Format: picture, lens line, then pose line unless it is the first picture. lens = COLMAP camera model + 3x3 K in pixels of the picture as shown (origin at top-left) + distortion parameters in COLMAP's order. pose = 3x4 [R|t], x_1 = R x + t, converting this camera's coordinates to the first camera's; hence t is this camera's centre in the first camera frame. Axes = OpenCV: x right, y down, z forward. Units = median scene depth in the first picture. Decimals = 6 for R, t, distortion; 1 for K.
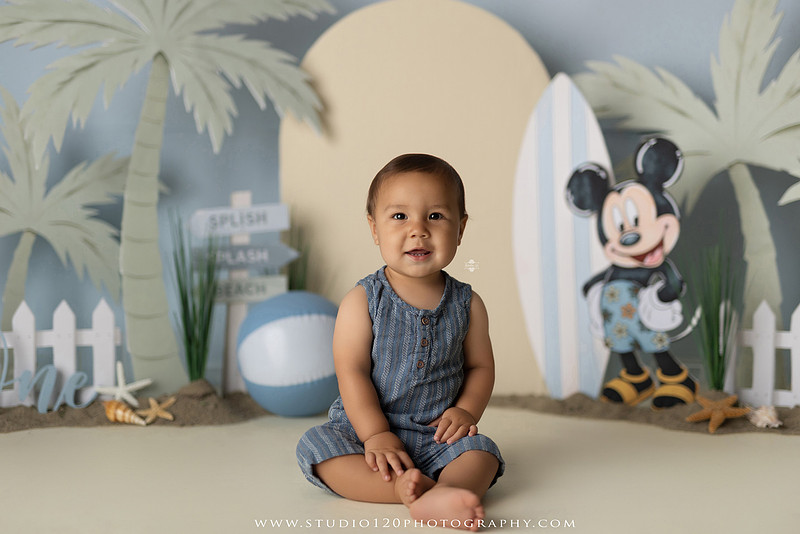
lens RADIAL K [[1078.3, 0, 404.4], [0, 1078.3, 255.3], [0, 0, 1]] dist [-0.009517, -0.056874]
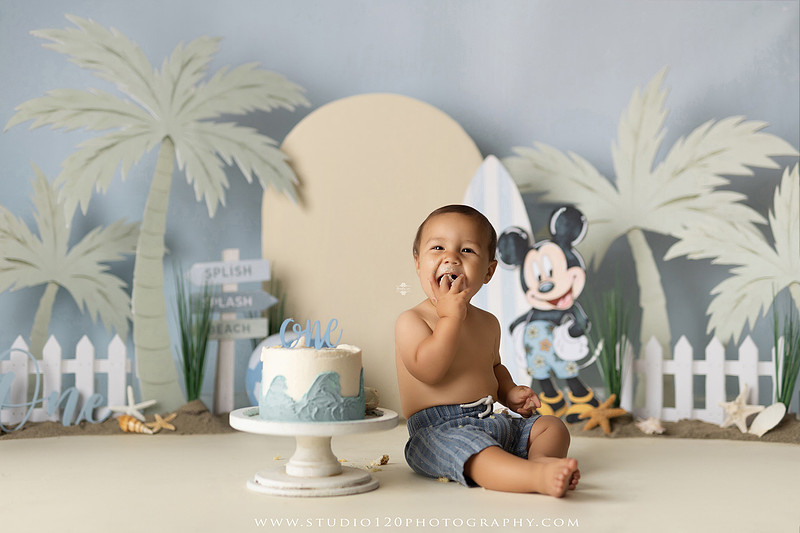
lens RADIAL K [[1070.5, 0, 408.9], [0, 1070.5, 267.5], [0, 0, 1]] dist [-0.024236, -0.005882]
pose [[0.999332, 0.003779, 0.036350, 0.006245], [-0.000729, 0.996501, -0.083572, 0.064736], [-0.036538, 0.083490, 0.995839, -0.221126]]
